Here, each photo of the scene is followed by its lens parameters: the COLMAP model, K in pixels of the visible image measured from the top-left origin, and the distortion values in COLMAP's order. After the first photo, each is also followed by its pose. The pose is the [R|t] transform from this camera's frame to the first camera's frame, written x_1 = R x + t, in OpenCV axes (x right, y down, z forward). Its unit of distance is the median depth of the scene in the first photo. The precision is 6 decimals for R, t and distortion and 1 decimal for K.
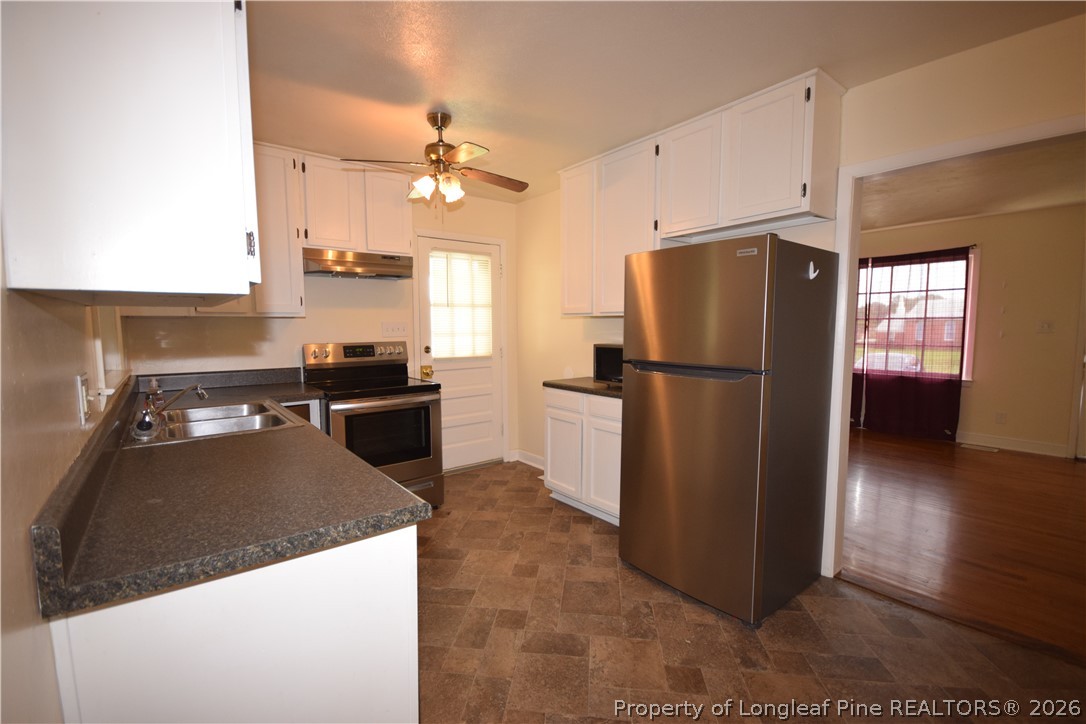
lens RADIAL K [[474.5, 0, 539.1], [0, 474.5, 365.2], [0, 0, 1]] dist [-0.008371, -0.000810]
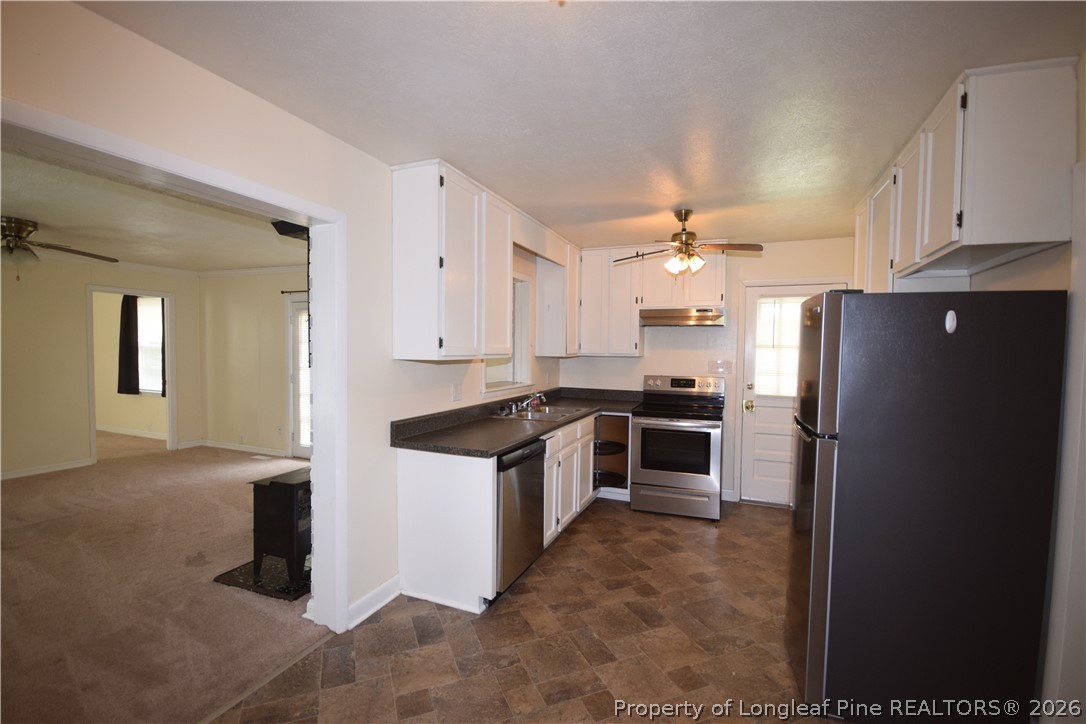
lens RADIAL K [[474.5, 0, 539.1], [0, 474.5, 365.2], [0, 0, 1]] dist [-0.008371, -0.000810]
pose [[0.493670, 0.041995, -0.868635, 0.750811], [-0.089040, 0.996025, -0.002450, -0.055222], [0.865079, 0.078553, 0.495447, 0.020339]]
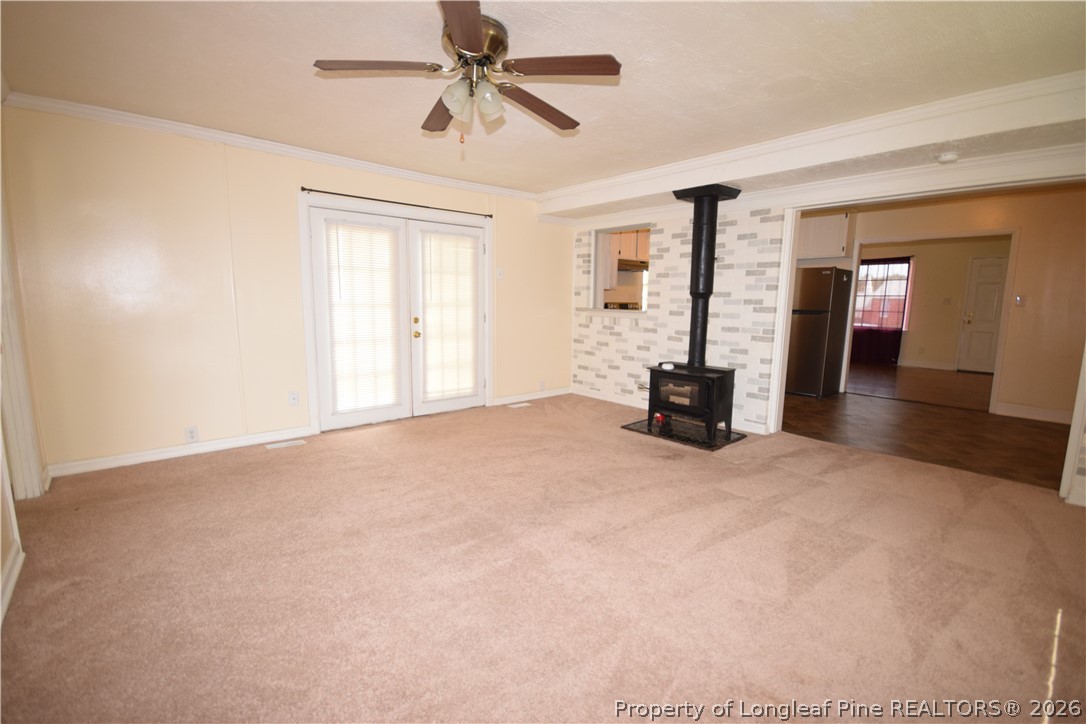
lens RADIAL K [[474.5, 0, 539.1], [0, 474.5, 365.2], [0, 0, 1]] dist [-0.008371, -0.000810]
pose [[0.998592, 0.010949, 0.051911, -1.172062], [-0.014099, 0.998056, 0.060705, 0.148290], [-0.051145, -0.061352, 0.996805, -1.483807]]
